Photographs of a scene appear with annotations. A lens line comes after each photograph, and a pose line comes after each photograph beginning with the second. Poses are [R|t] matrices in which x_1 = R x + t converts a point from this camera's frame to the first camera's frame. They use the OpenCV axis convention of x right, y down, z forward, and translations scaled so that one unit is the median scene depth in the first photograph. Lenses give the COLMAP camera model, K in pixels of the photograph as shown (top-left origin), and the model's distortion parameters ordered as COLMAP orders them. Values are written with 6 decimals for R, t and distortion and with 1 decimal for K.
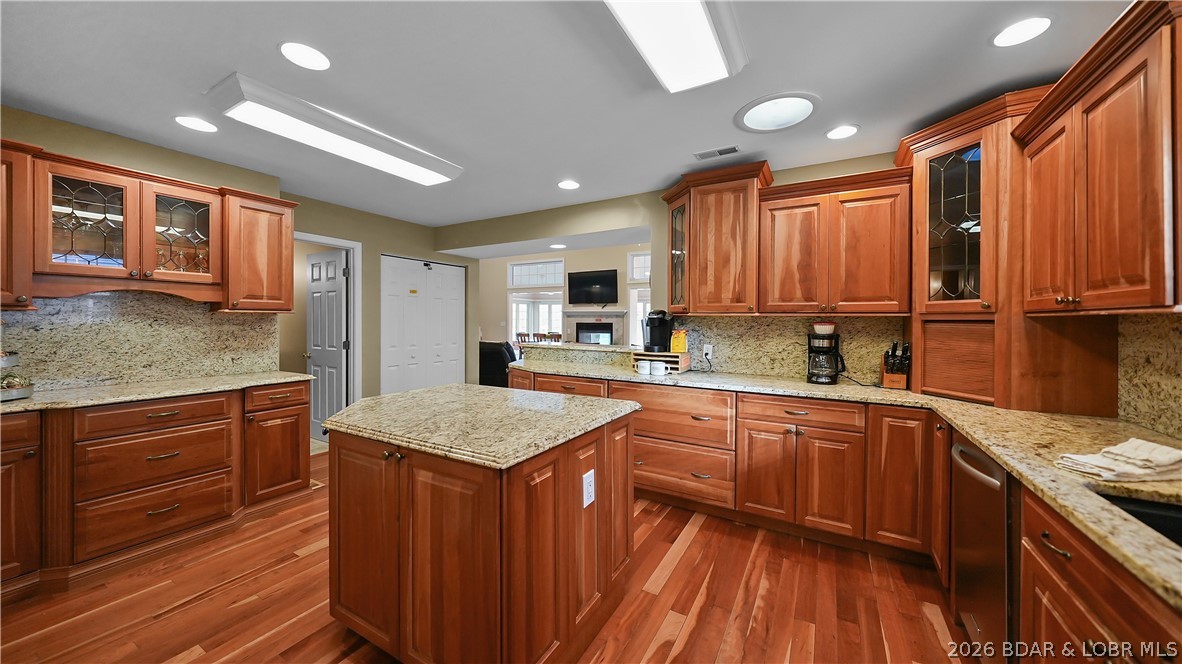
lens RADIAL K [[405.6, 0, 596.5], [0, 405.6, 321.2], [0, 0, 1]] dist [-0.002016, -0.000063]
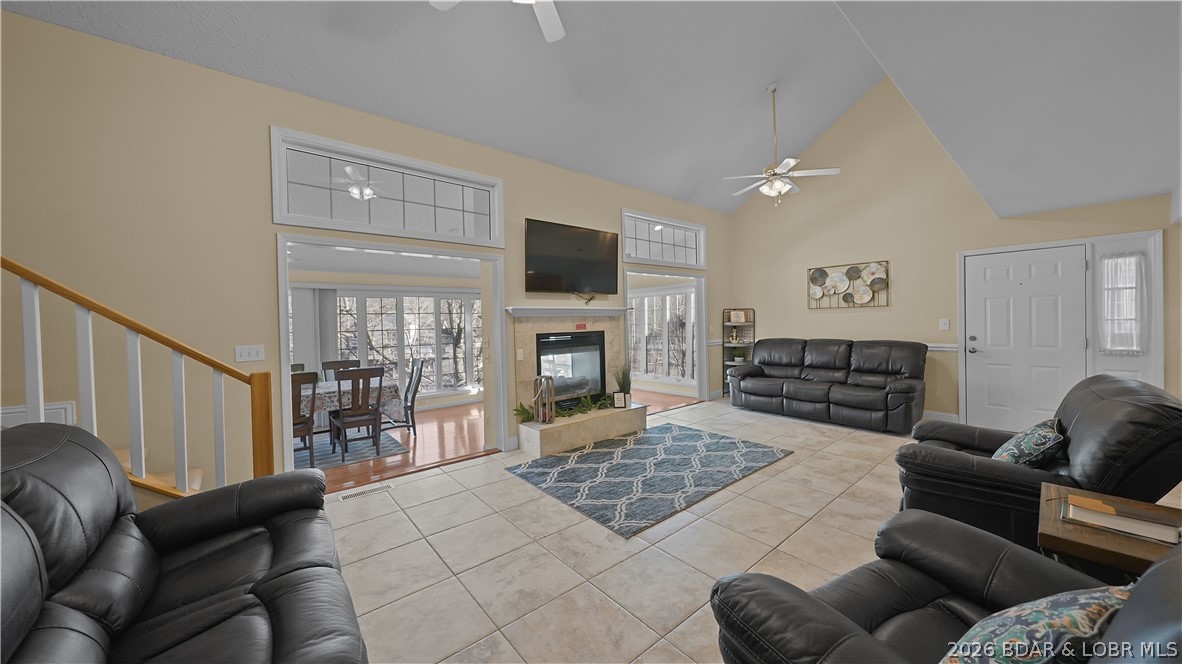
lens RADIAL K [[403.5, 0, 593.6], [0, 403.5, 328.3], [0, 0, 1]] dist [-0.002448, 0.000034]
pose [[0.348084, -0.027893, 0.937048, -1.757574], [0.026962, 0.999442, 0.019735, -0.036629], [-0.937075, 0.018396, 0.348642, 3.066149]]
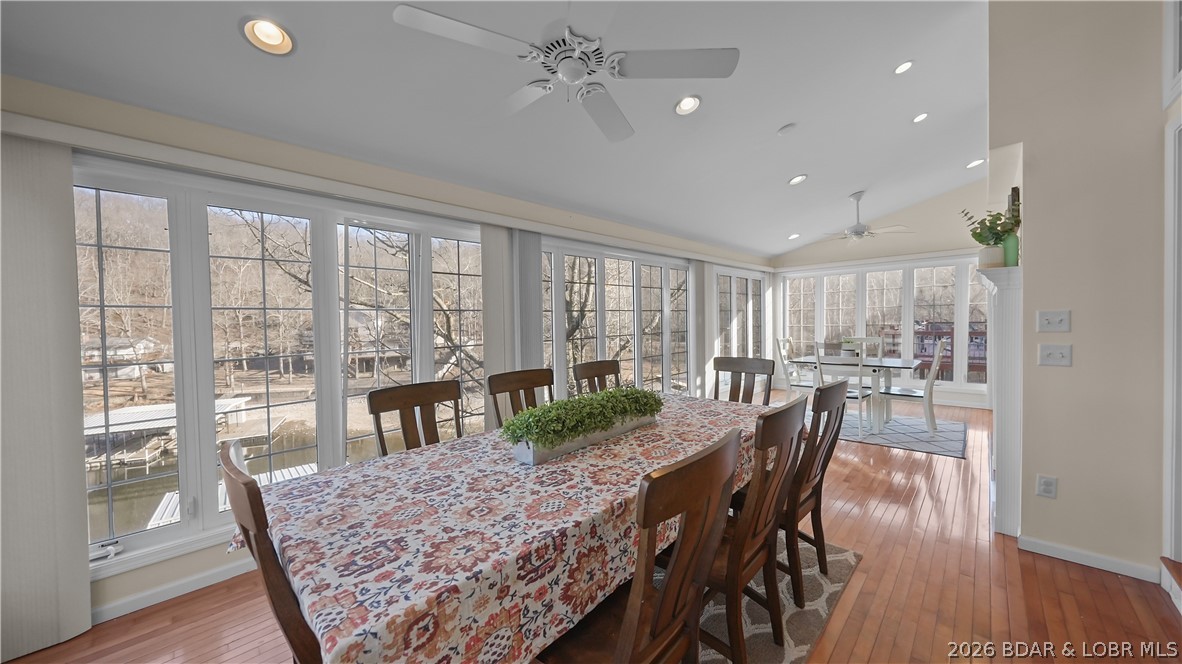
lens RADIAL K [[413.7, 0, 591.0], [0, 413.7, 332.0], [0, 0, 1]] dist [-0.017273, 0.000018]
pose [[0.258336, -0.039852, 0.965233, -1.374193], [0.017653, 0.999177, 0.036528, 0.023287], [-0.965894, 0.007603, 0.258827, 4.730803]]
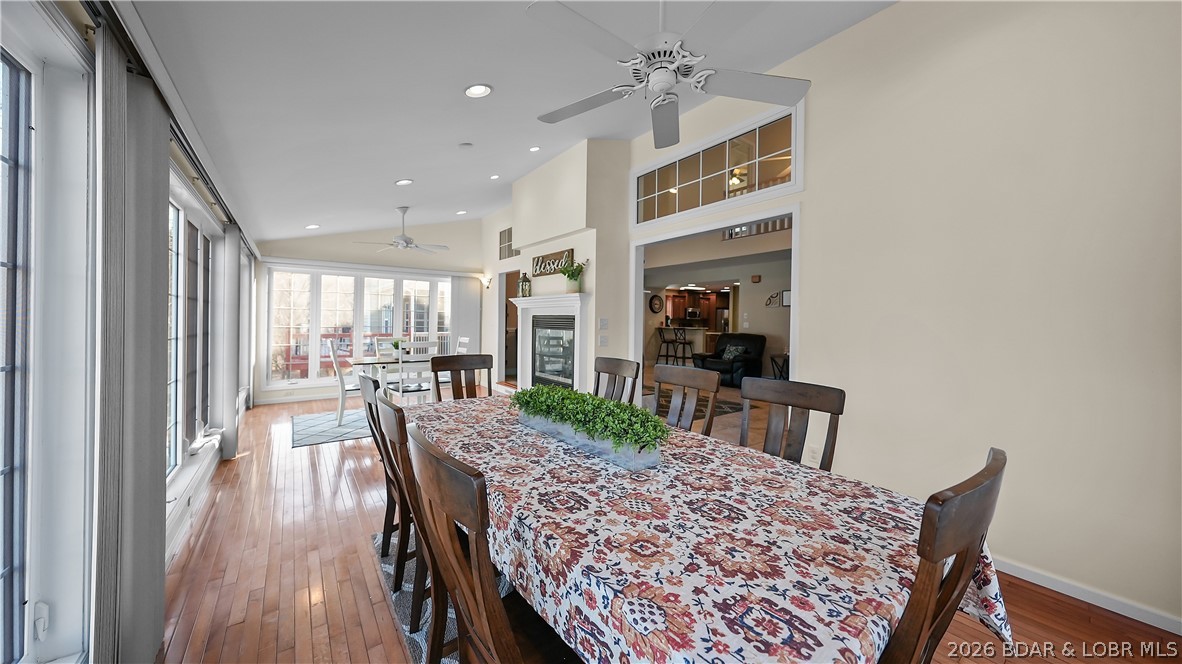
lens RADIAL K [[403.5, 0, 593.6], [0, 403.5, 328.3], [0, 0, 1]] dist [-0.002448, 0.000034]
pose [[-0.917545, -0.025756, 0.396797, -0.856129], [-0.019771, 0.999621, 0.019167, 0.041218], [-0.397140, 0.009741, -0.917706, 5.723708]]
